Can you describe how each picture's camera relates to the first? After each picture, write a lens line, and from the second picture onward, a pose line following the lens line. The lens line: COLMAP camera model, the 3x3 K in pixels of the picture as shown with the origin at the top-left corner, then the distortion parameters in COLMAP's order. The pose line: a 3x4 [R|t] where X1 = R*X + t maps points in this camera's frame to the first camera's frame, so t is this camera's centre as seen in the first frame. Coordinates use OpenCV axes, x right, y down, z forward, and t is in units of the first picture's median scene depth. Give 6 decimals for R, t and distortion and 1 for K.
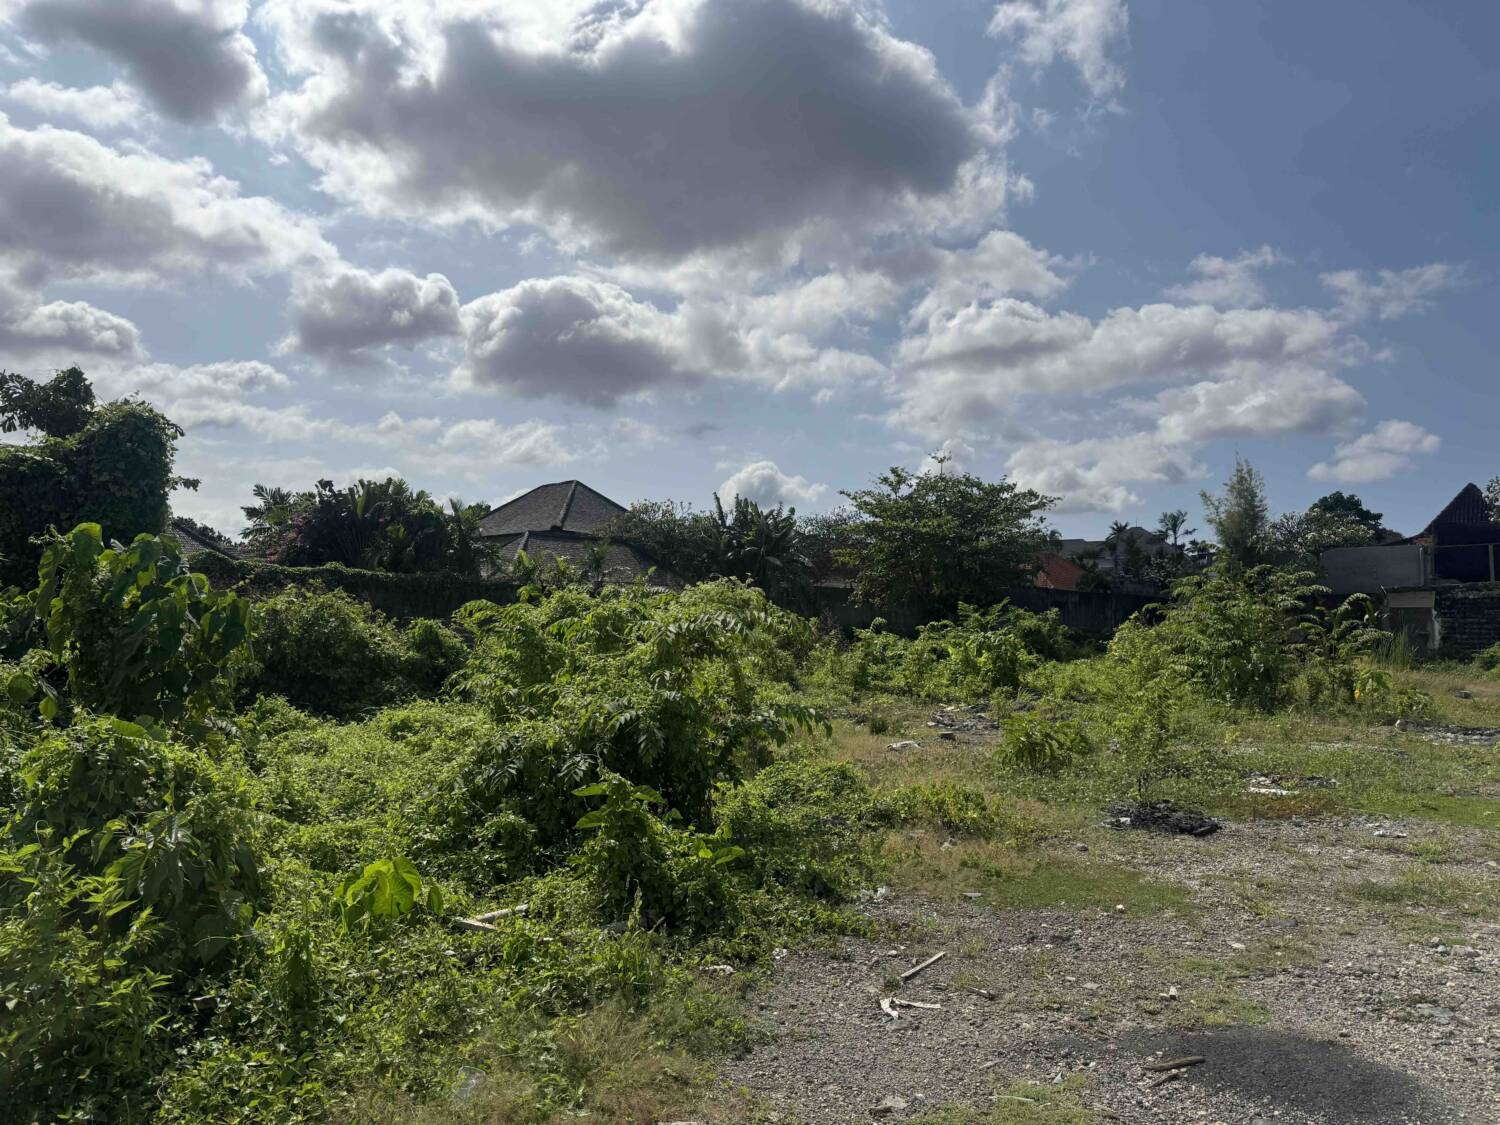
lens RADIAL K [[1060.6, 0, 714.1], [0, 1060.6, 546.2], [0, 0, 1]] dist [0.052392, -0.055199]
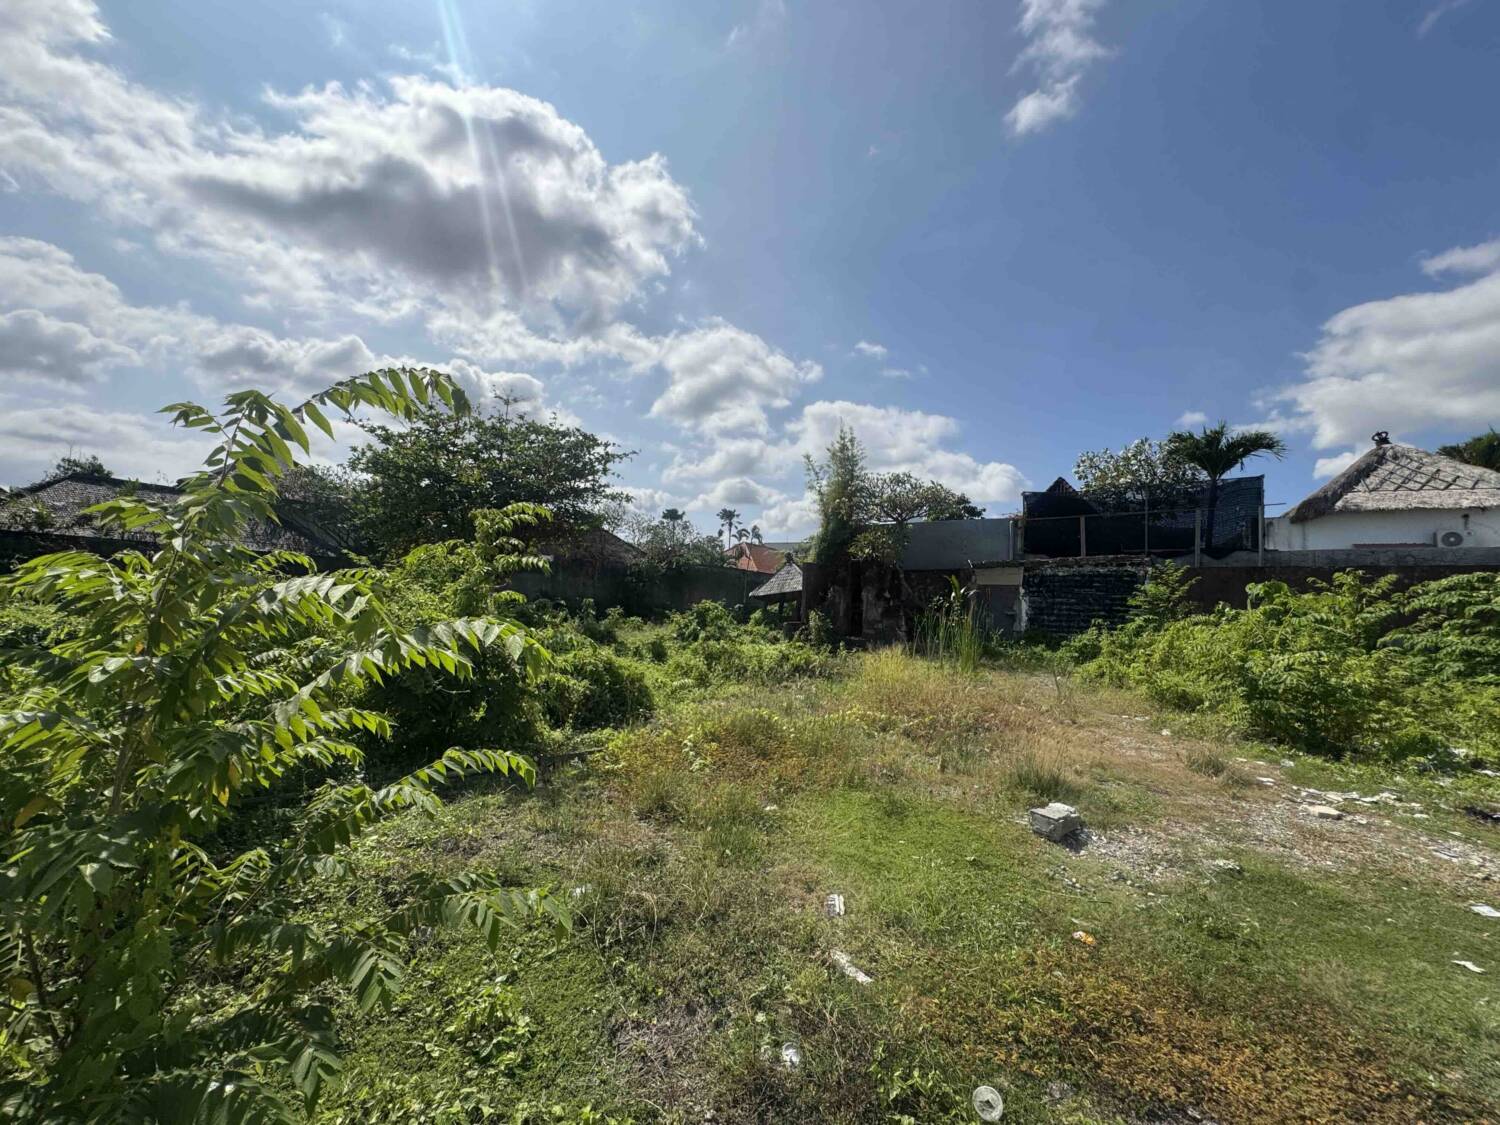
lens RADIAL K [[600.2, 0, 747.2], [0, 600.2, 558.8], [0, 0, 1]] dist [-0.003952, 0.000966]
pose [[0.986745, 0.035529, 0.158342, 0.327448], [-0.036732, 0.999314, 0.004681, 0.037041], [-0.158067, -0.010435, 0.987373, 0.487487]]
